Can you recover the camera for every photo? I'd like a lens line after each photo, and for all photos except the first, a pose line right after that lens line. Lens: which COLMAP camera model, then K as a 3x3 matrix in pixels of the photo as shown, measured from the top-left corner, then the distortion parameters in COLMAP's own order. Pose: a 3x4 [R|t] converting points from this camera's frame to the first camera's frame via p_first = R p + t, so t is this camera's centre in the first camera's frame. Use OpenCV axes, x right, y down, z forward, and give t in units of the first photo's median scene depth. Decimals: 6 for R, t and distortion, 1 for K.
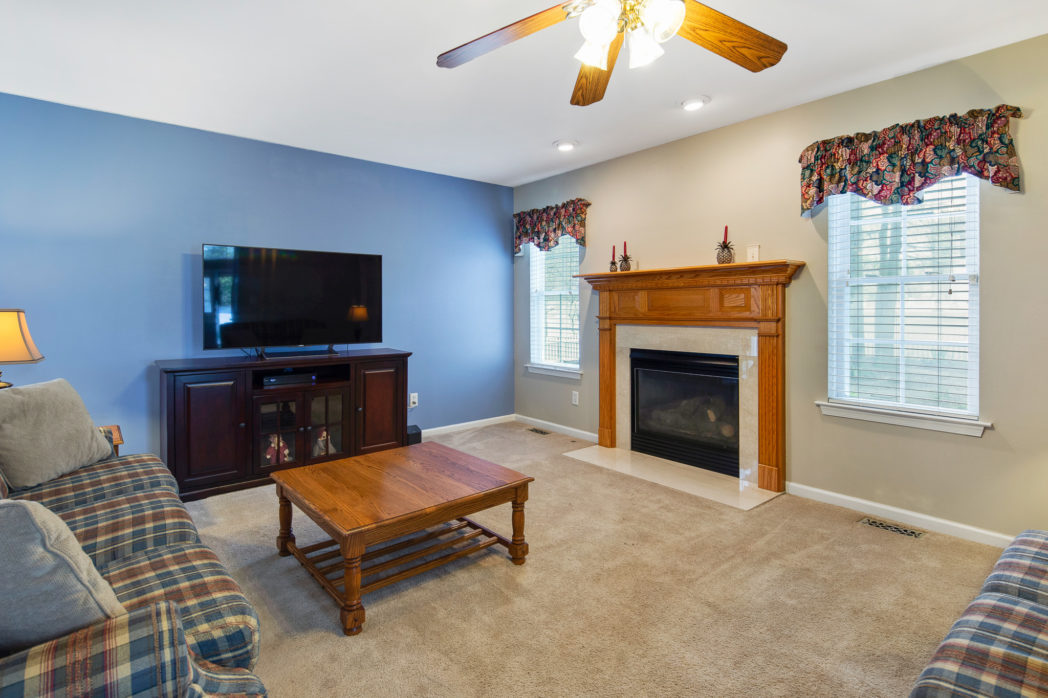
lens RADIAL K [[519.7, 0, 525.0], [0, 519.7, 325.5], [0, 0, 1]] dist [-0.000206, -0.000260]
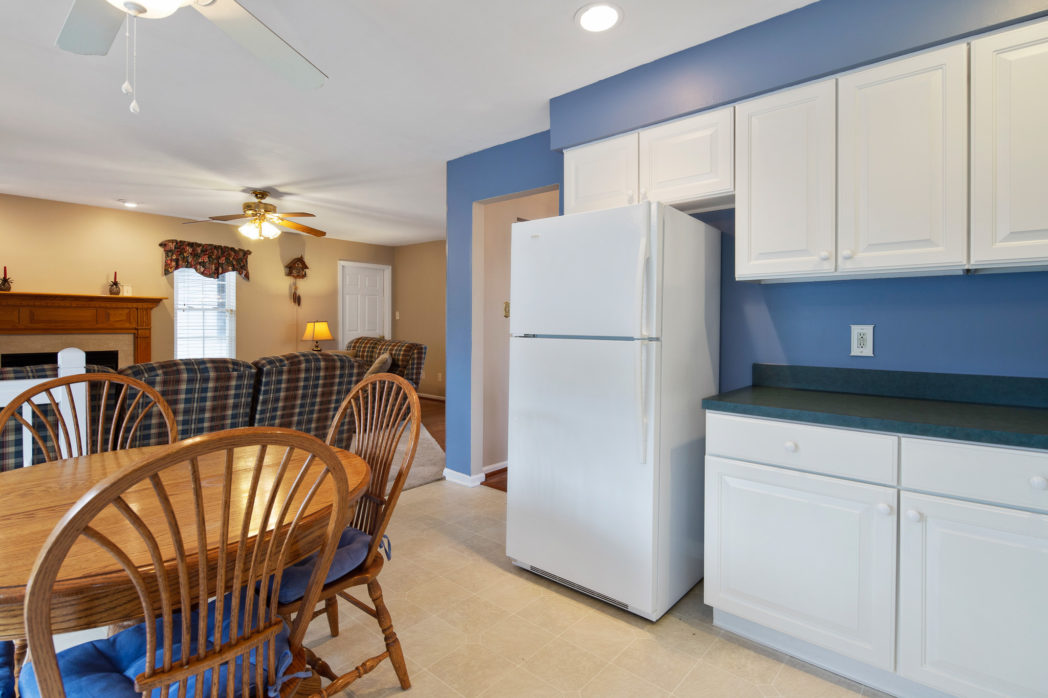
lens RADIAL K [[512.5, 0, 525.0], [0, 512.5, 314.1], [0, 0, 1]] dist [0.001552, -0.000146]
pose [[-0.149312, 0.018005, 0.988626, -1.596633], [0.022446, 0.999638, -0.014816, -0.005147], [-0.988535, 0.019978, -0.149662, -0.037859]]
